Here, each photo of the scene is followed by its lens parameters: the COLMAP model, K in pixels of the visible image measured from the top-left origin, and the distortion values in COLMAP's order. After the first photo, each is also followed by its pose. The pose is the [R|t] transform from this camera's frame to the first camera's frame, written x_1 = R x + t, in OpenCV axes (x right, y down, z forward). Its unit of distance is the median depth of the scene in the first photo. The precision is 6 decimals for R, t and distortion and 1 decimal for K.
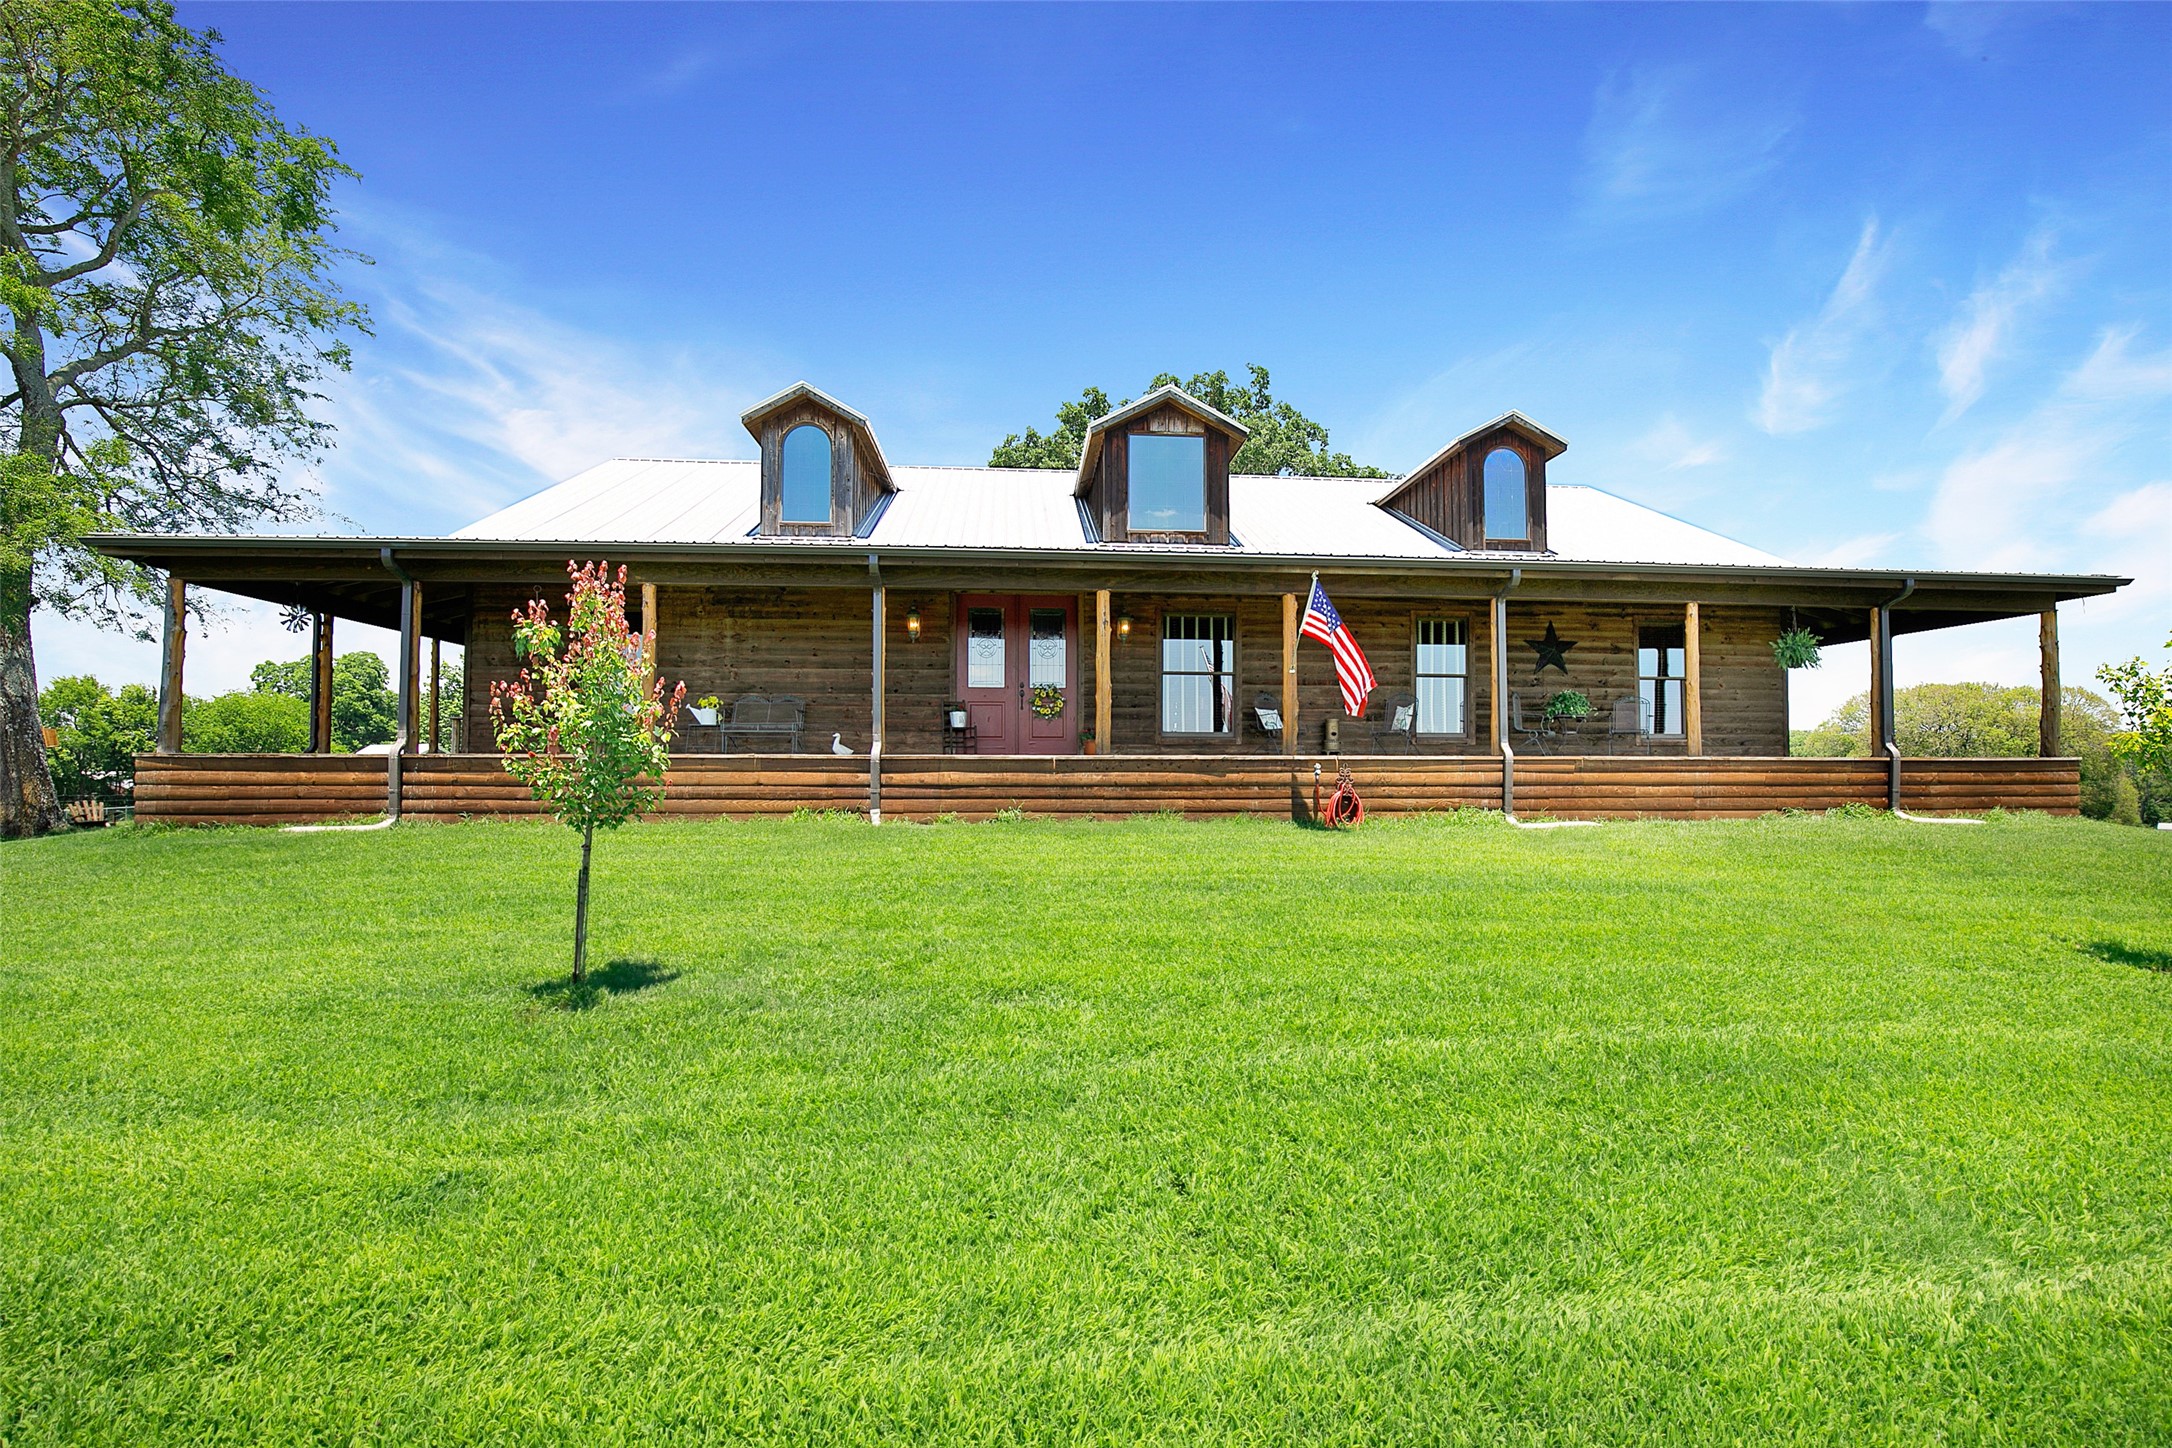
lens RADIAL K [[992.5, 0, 1106.9], [0, 992.5, 741.8], [0, 0, 1]] dist [-0.041909, 0.010678]
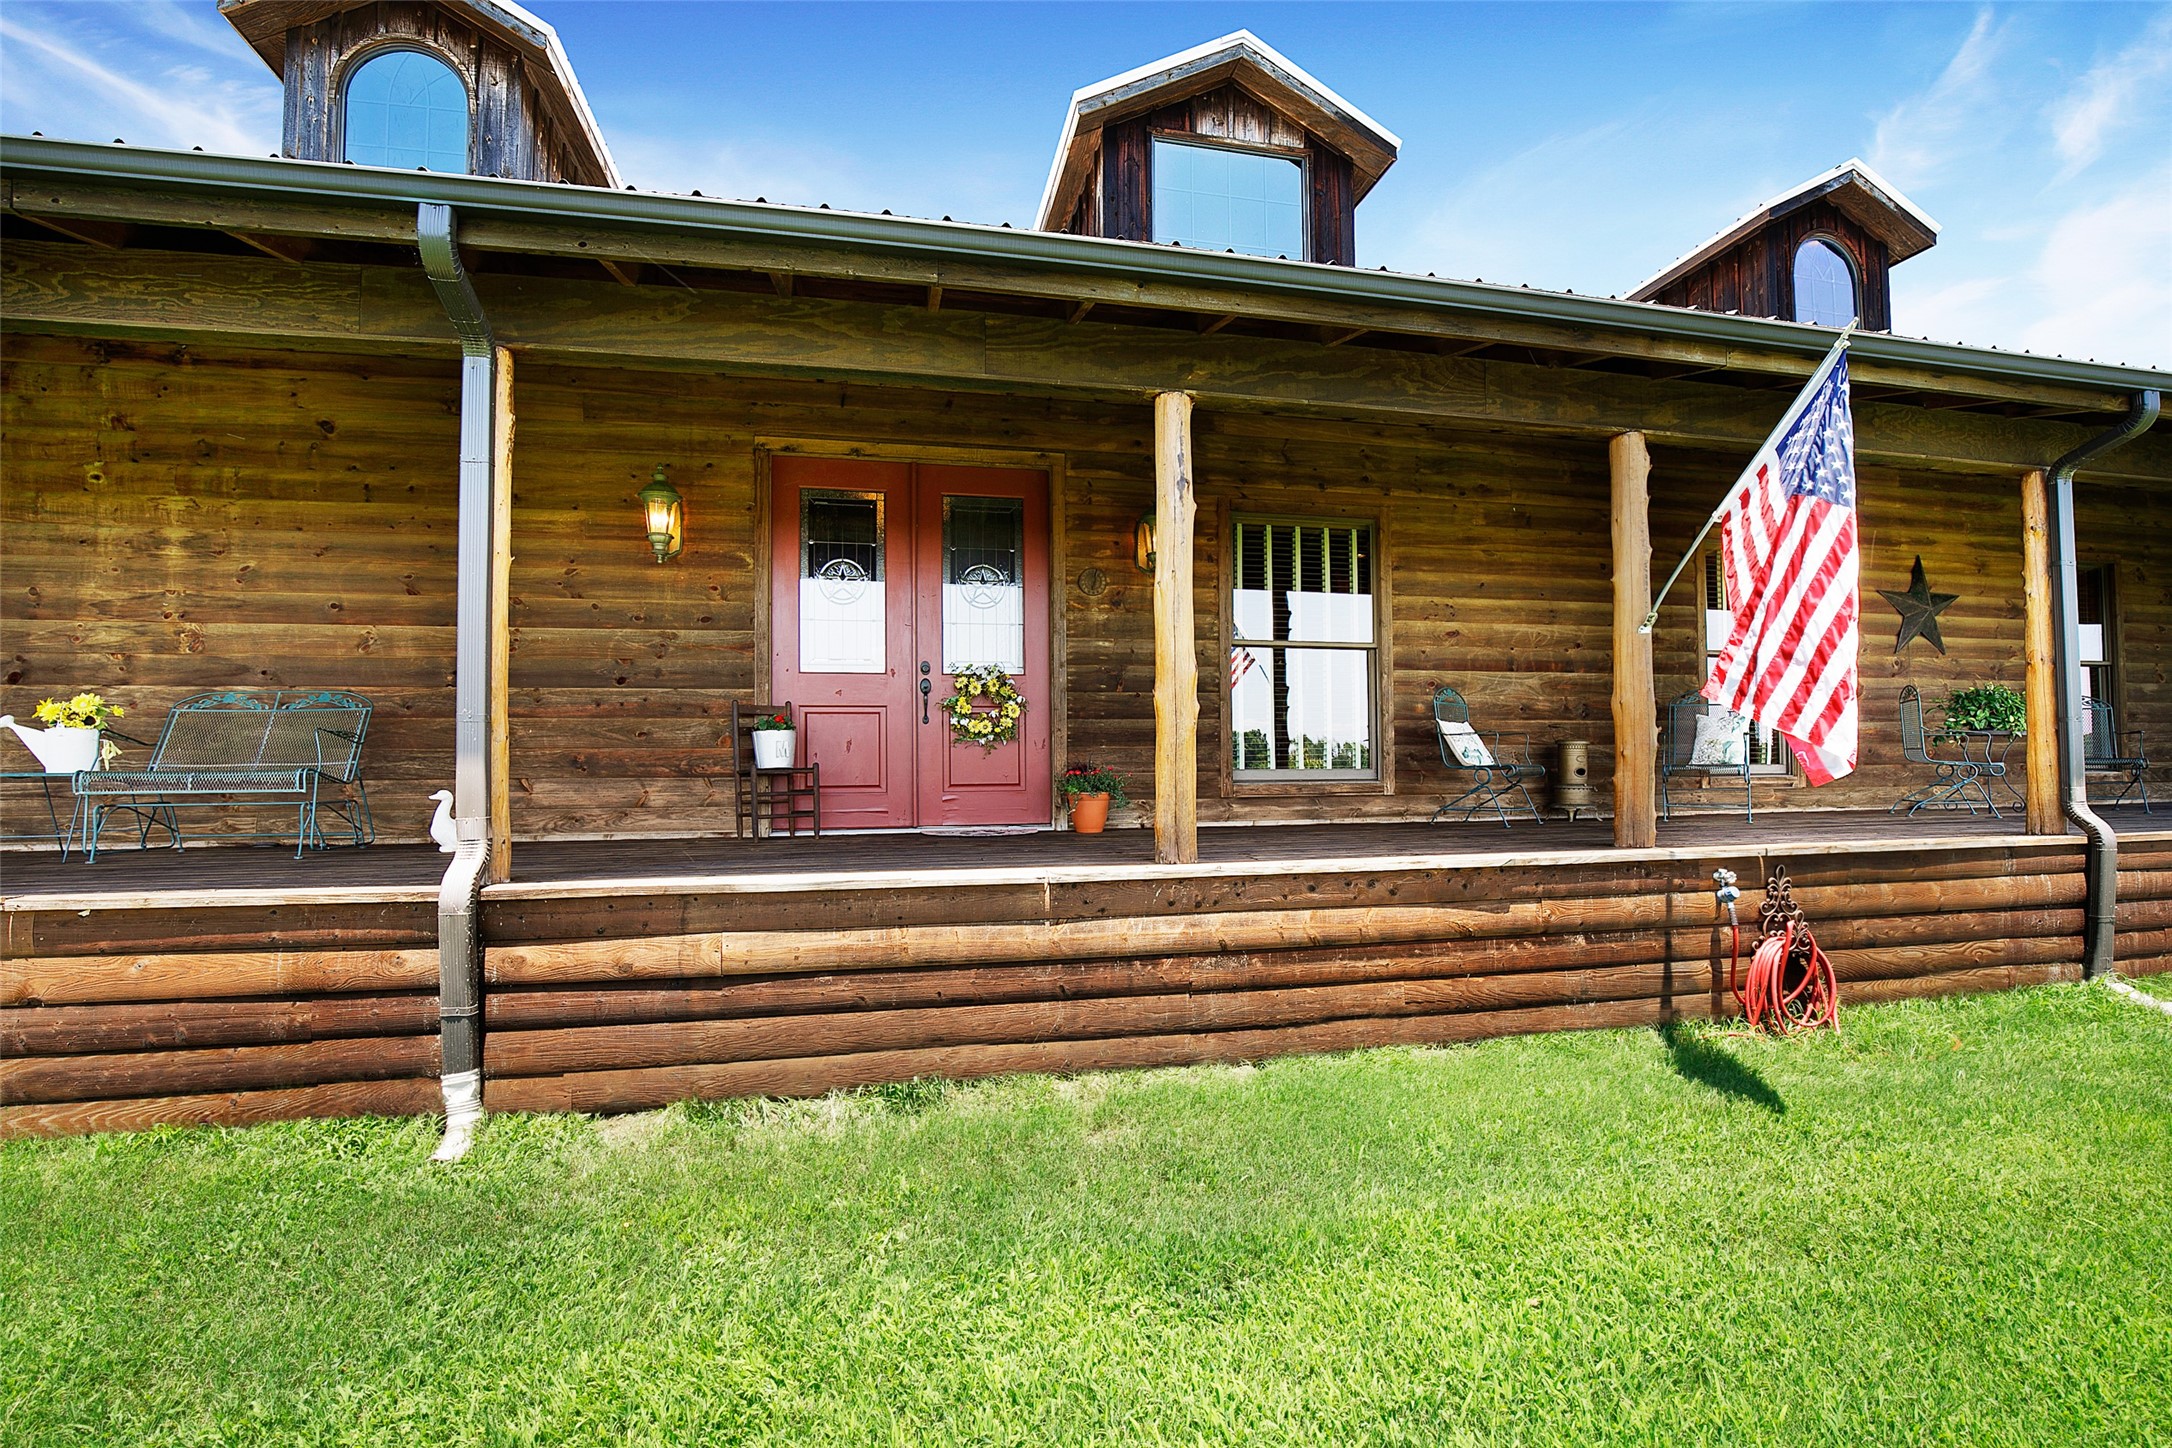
lens RADIAL K [[992.5, 0, 1106.9], [0, 992.5, 741.8], [0, 0, 1]] dist [-0.041909, 0.010678]
pose [[0.991672, -0.005679, 0.128665, -0.064236], [0.005363, 0.999982, 0.002803, -0.025952], [-0.128679, -0.002089, 0.991684, 0.568872]]
